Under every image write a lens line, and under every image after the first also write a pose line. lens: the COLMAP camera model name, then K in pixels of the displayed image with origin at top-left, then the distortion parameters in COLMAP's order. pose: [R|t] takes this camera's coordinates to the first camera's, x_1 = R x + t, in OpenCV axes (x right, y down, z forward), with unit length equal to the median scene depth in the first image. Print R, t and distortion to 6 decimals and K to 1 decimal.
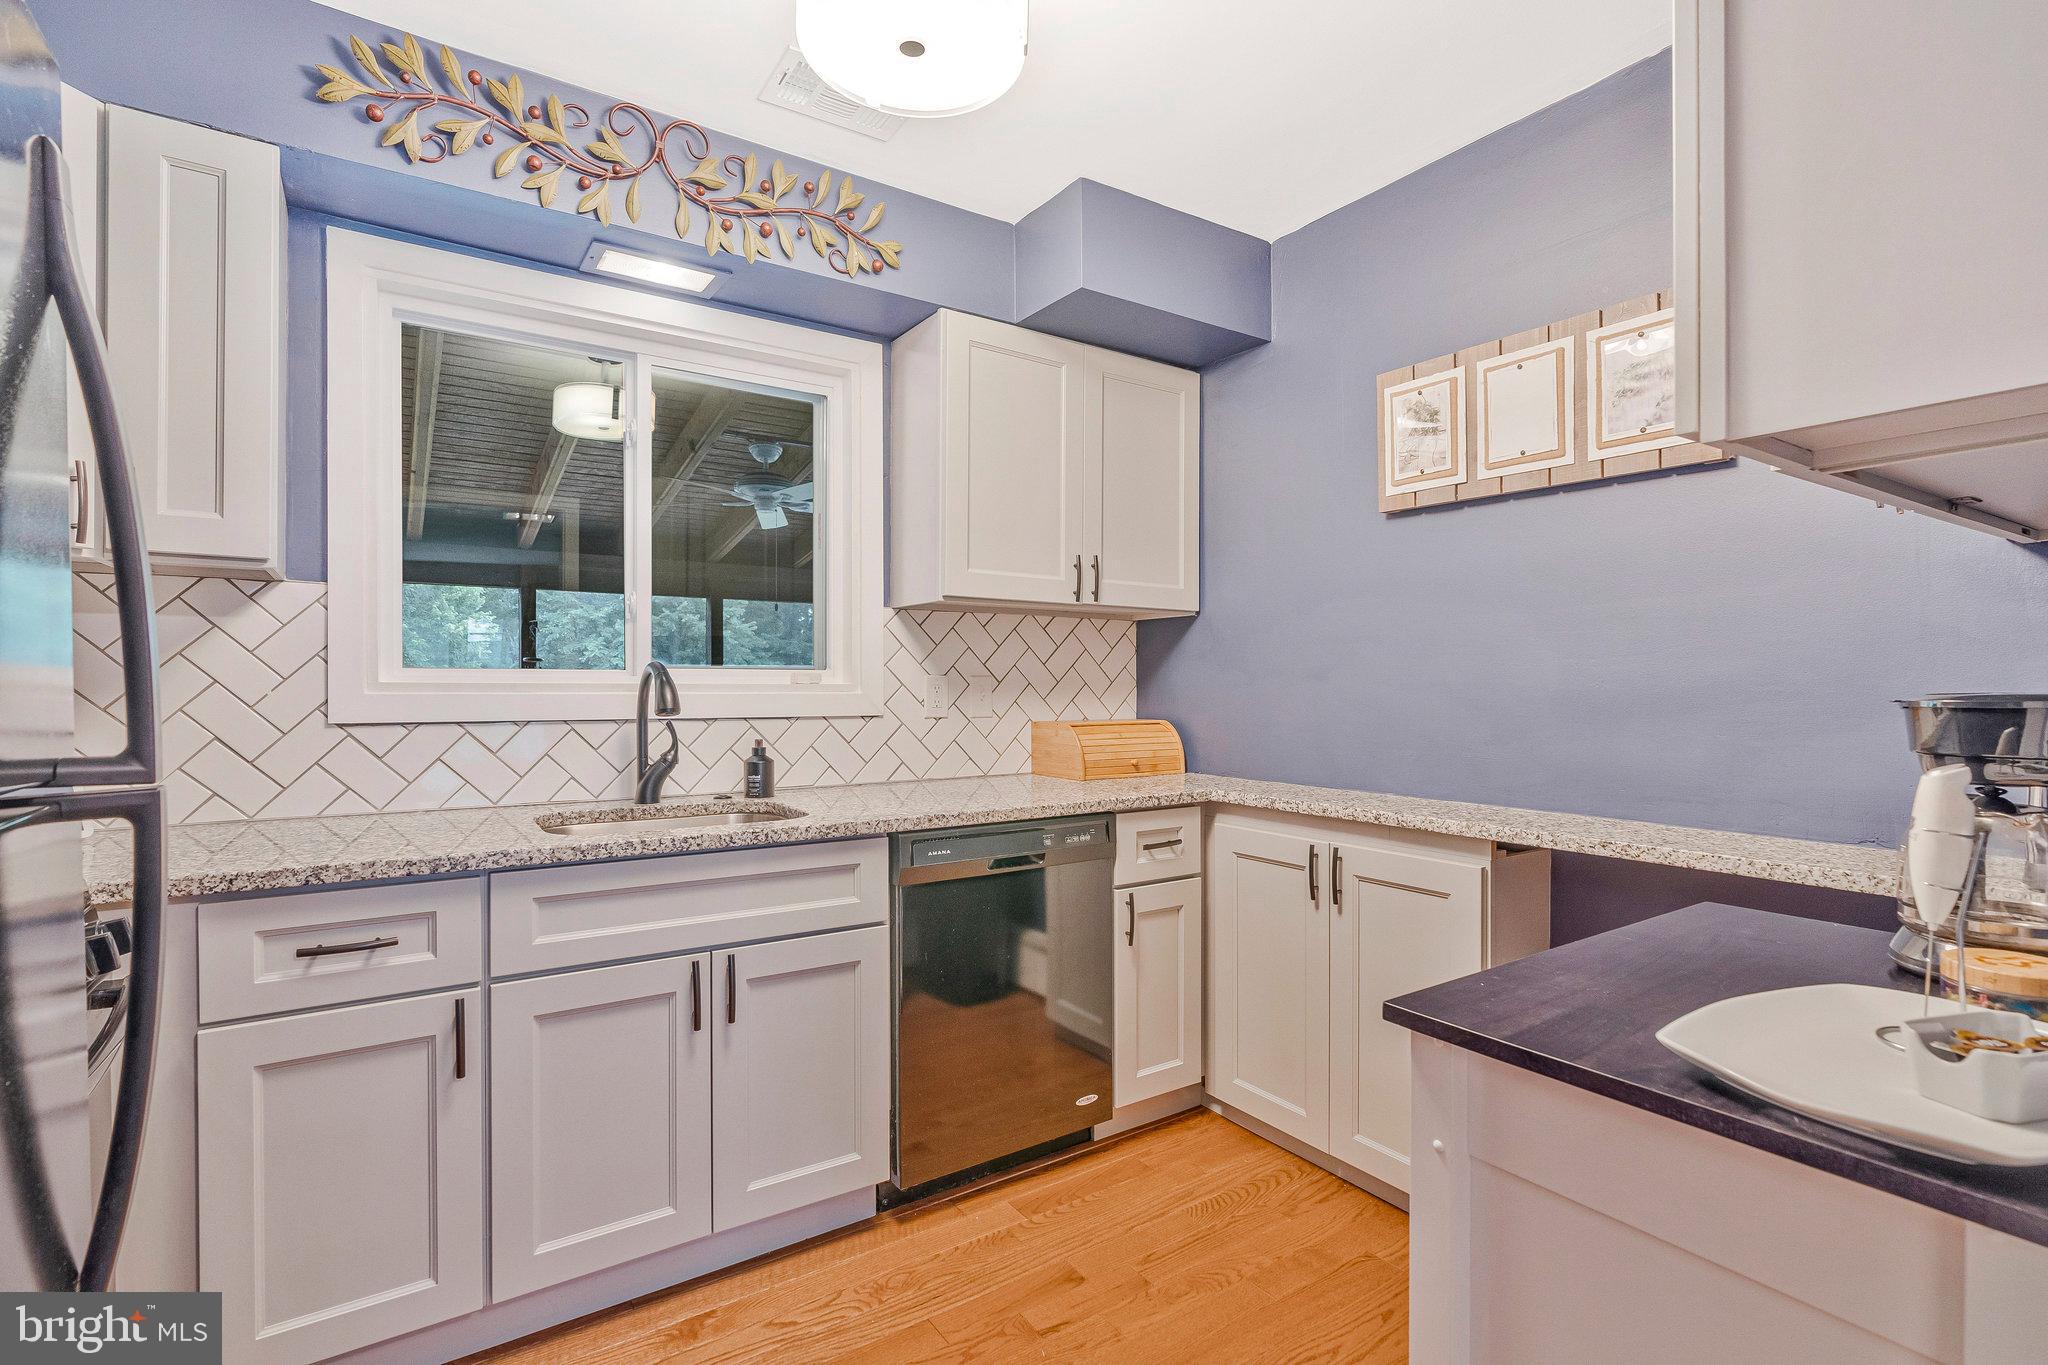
lens RADIAL K [[964.4, 0, 1029.8], [0, 964.4, 691.8], [0, 0, 1]] dist [-0.000652, 0.001167]
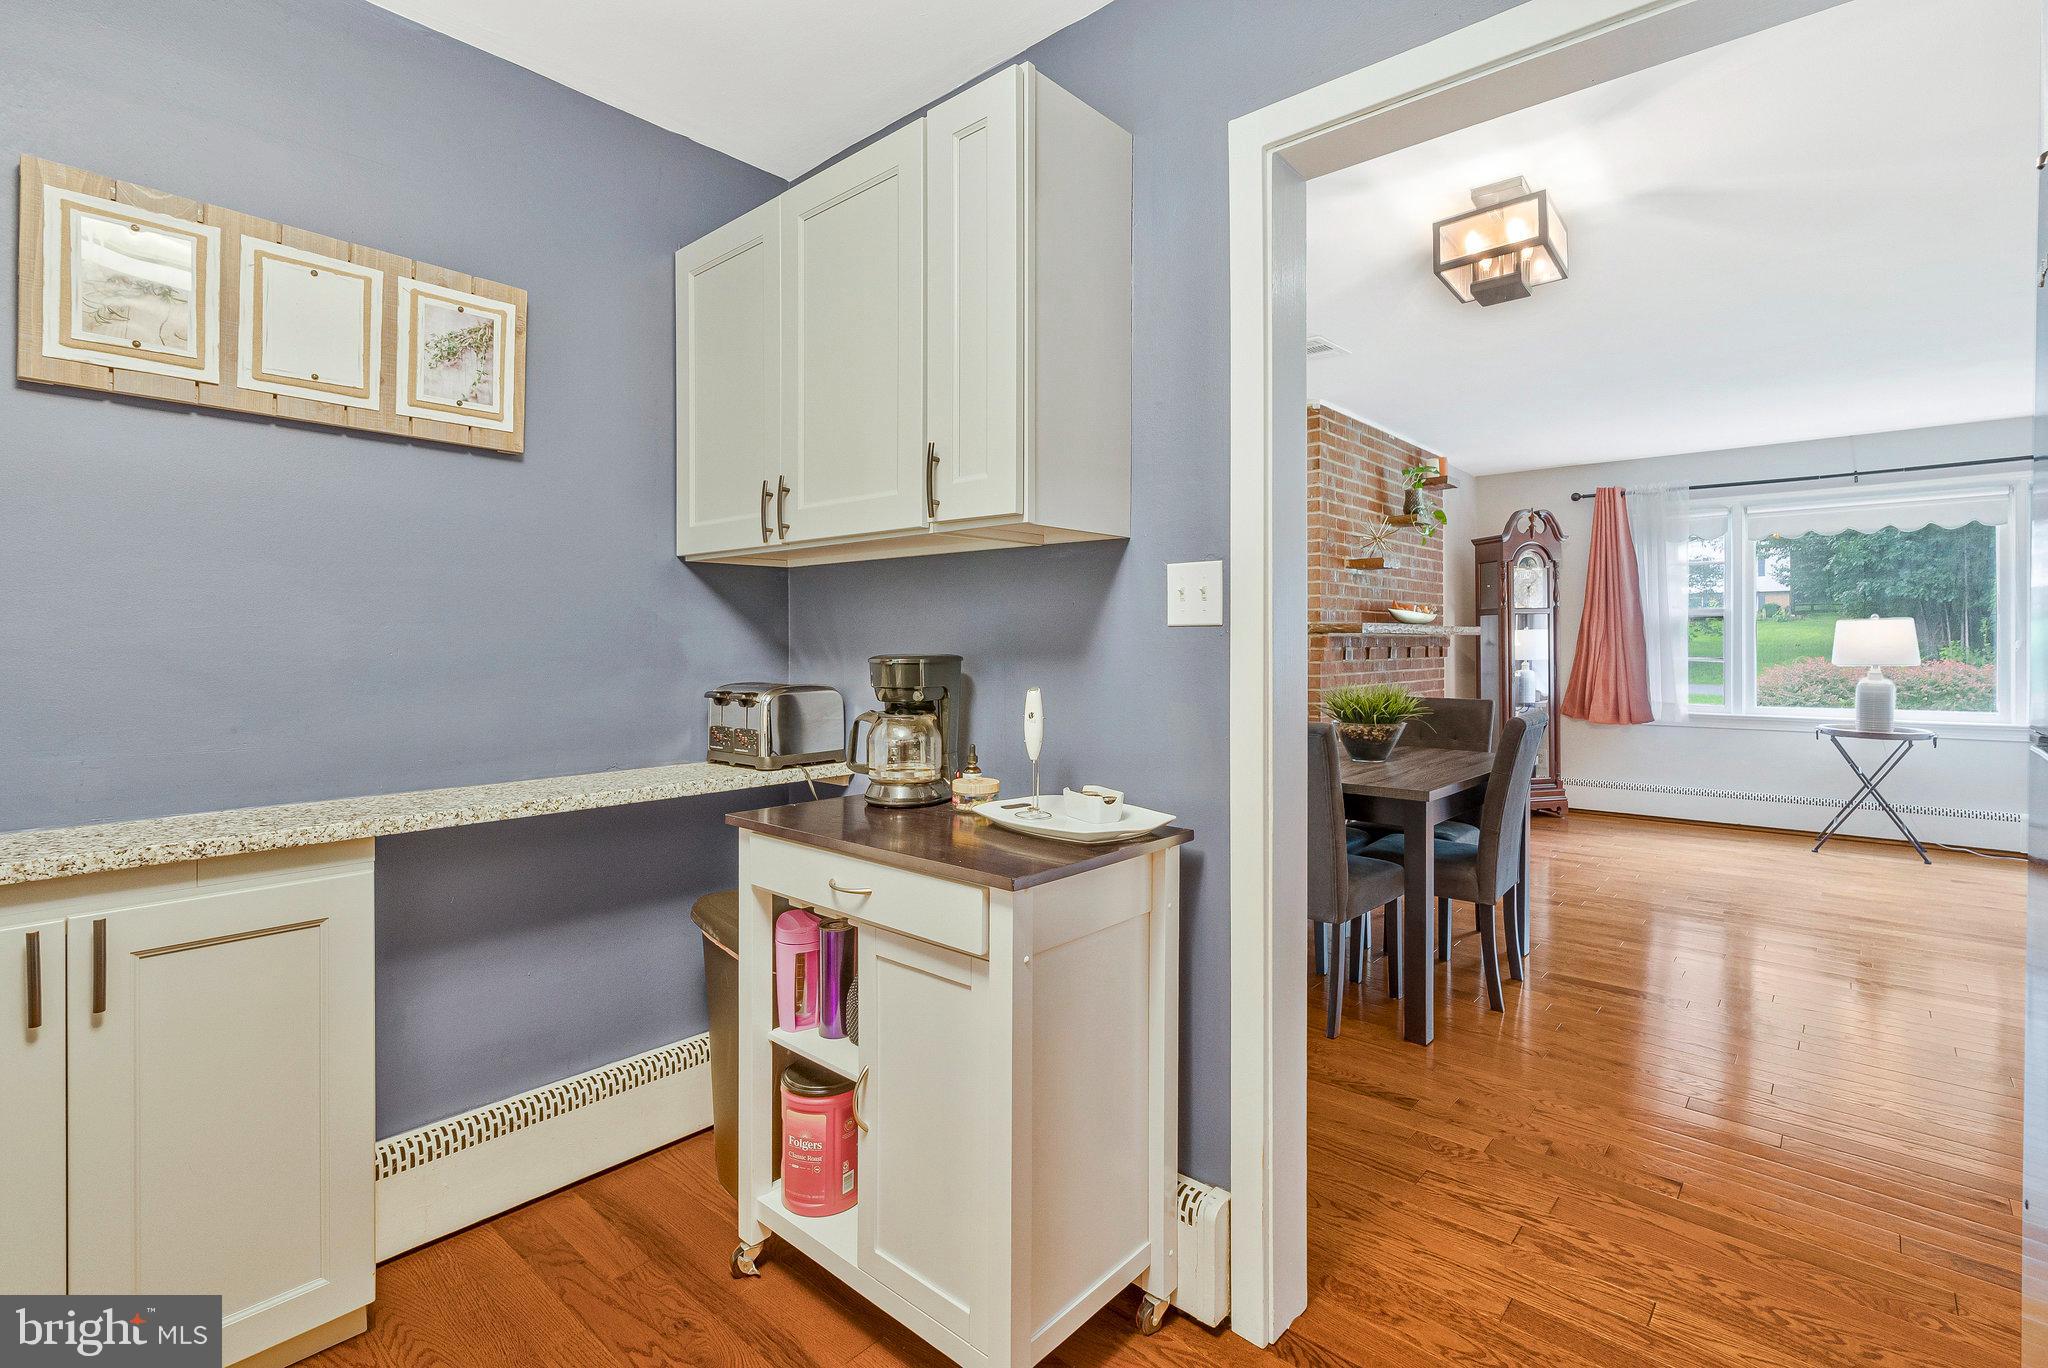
lens RADIAL K [[947.6, 0, 1027.2], [0, 947.6, 639.9], [0, 0, 1]] dist [-0.001039, -0.000401]
pose [[-0.252766, 0.004449, 0.967517, -0.423537], [0.008409, 0.999962, -0.002402, -0.010925], [-0.967491, 0.007529, -0.252794, 0.584276]]
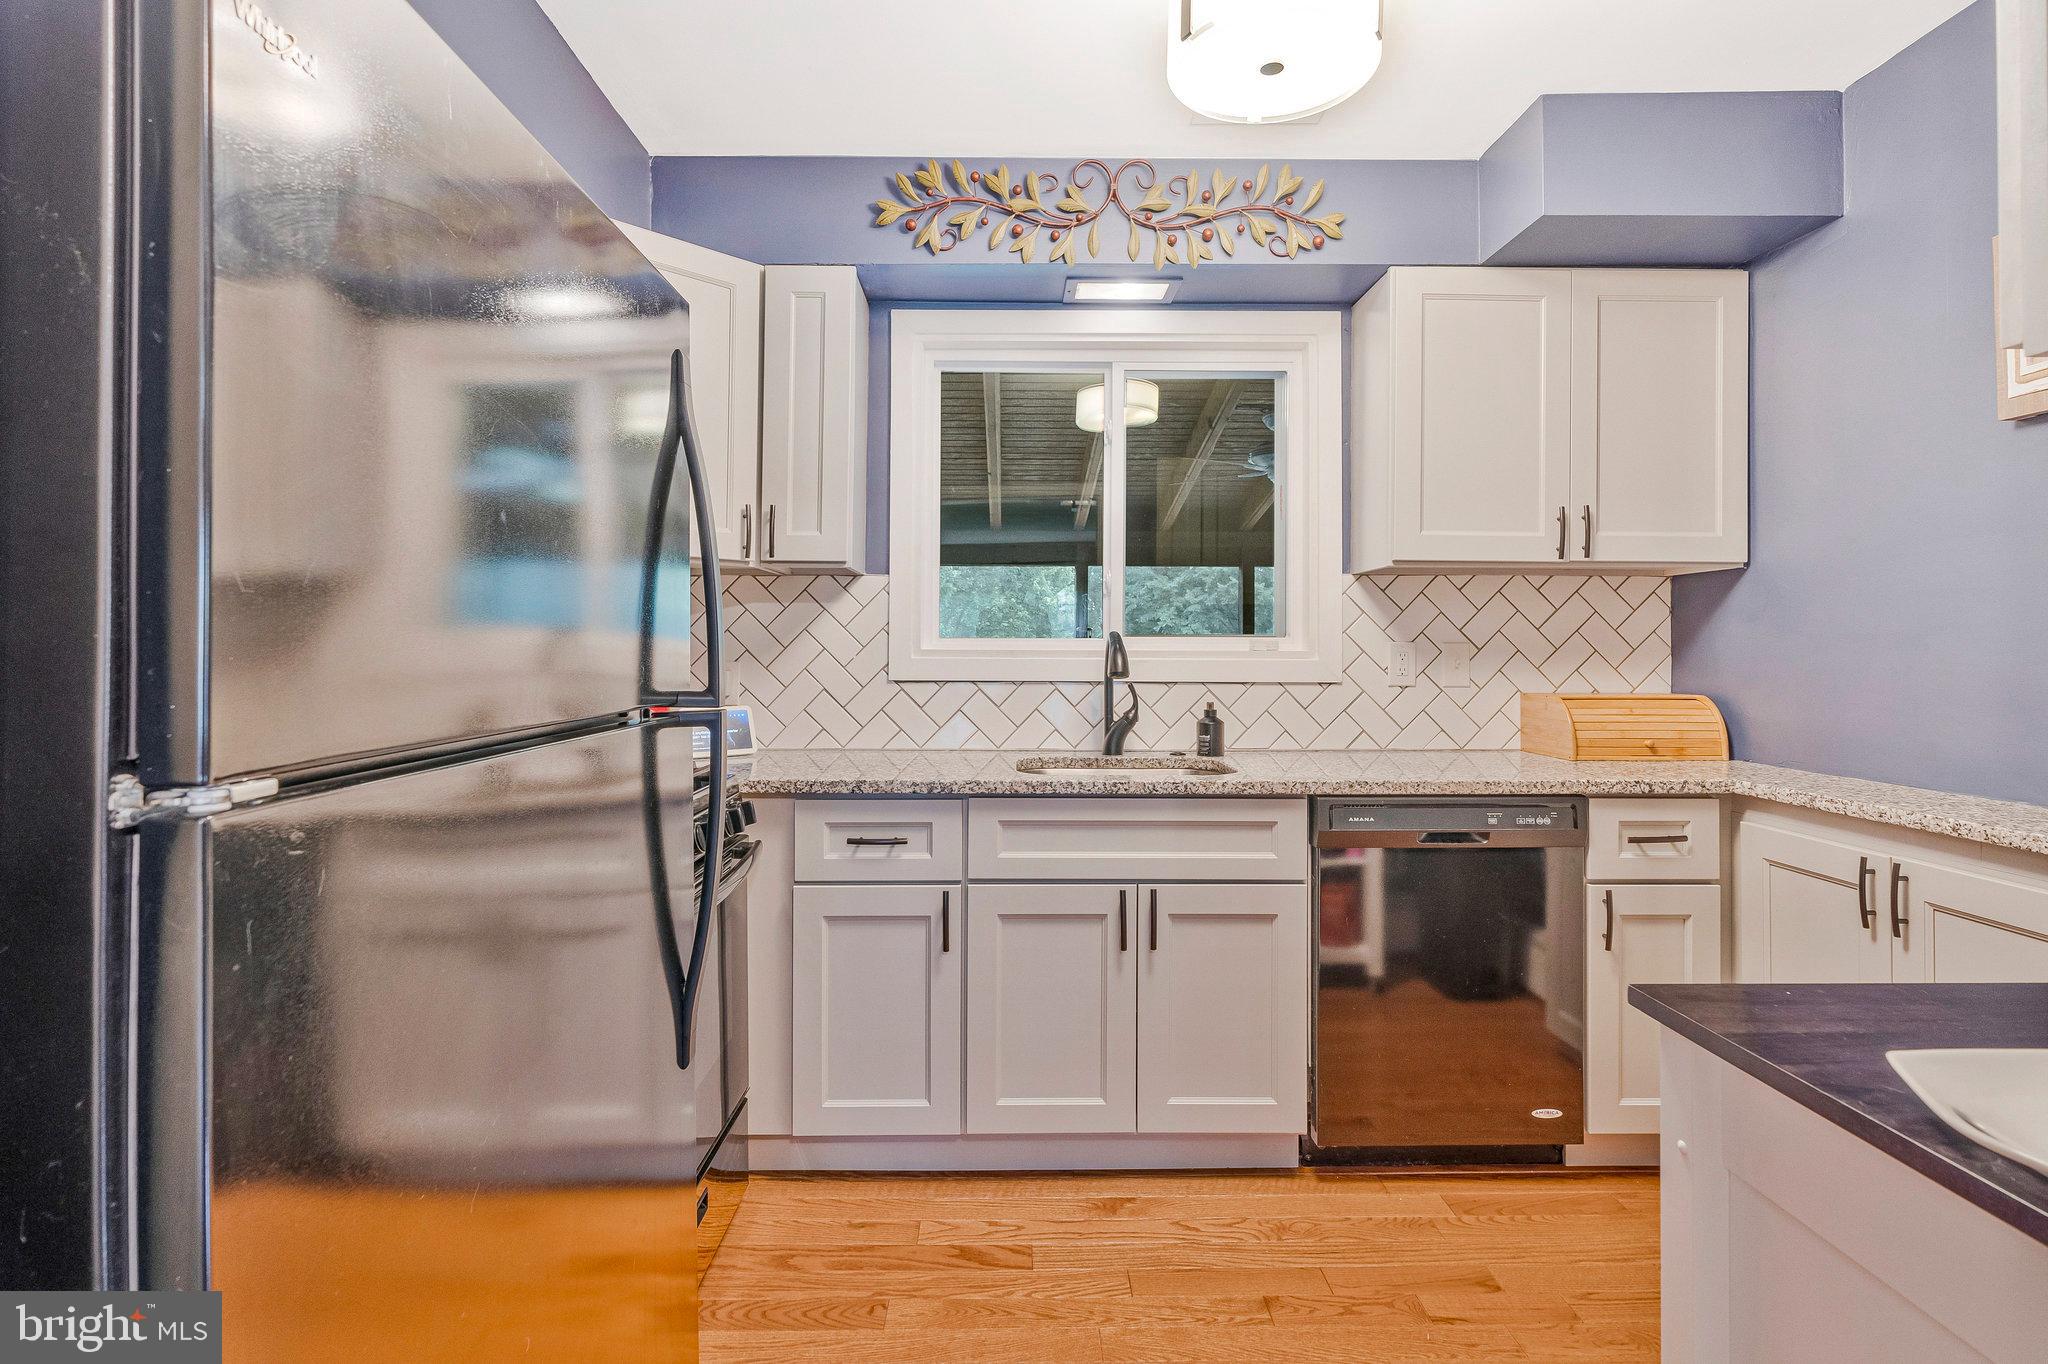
lens RADIAL K [[1018.1, 0, 1018.2], [0, 1018.1, 646.6], [0, 0, 1]] dist [0.002496, 0.001107]
pose [[0.835507, -0.001247, -0.549478, 0.180330], [-0.005499, 0.999928, -0.010630, 0.000422], [0.549452, 0.011903, 0.835441, -0.076007]]
